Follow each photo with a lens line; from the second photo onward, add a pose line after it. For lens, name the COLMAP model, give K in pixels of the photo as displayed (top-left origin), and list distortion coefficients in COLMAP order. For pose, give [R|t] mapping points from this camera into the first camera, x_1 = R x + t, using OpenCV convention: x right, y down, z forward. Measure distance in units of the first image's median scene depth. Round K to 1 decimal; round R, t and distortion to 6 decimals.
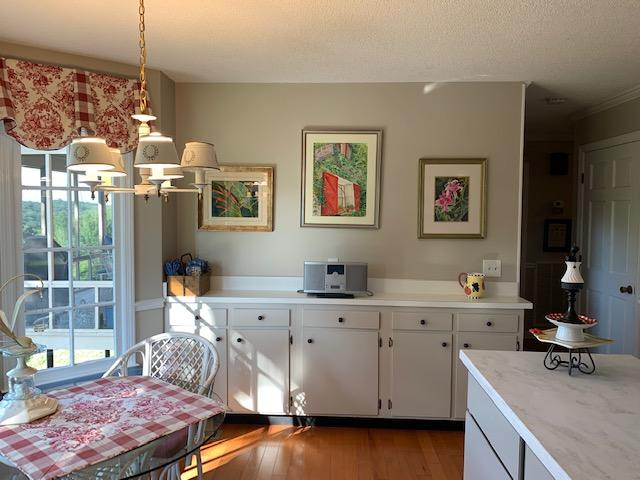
lens RADIAL K [[486.7, 0, 320.4], [0, 486.7, 236.7], [0, 0, 1]] dist [0.012014, -0.001471]
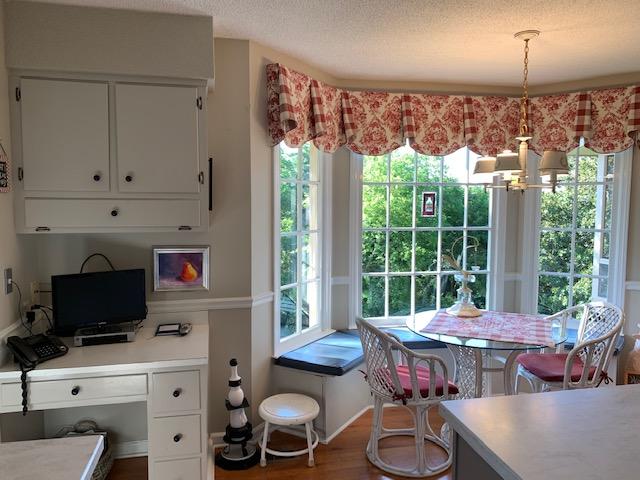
lens RADIAL K [[486.7, 0, 321.2], [0, 486.7, 239.2], [0, 0, 1]] dist [0.012014, -0.001471]
pose [[0.266089, 0.074231, -0.961086, 0.605336], [-0.052229, 0.996676, 0.062519, 0.002591], [0.962532, 0.033561, 0.269082, 0.003882]]
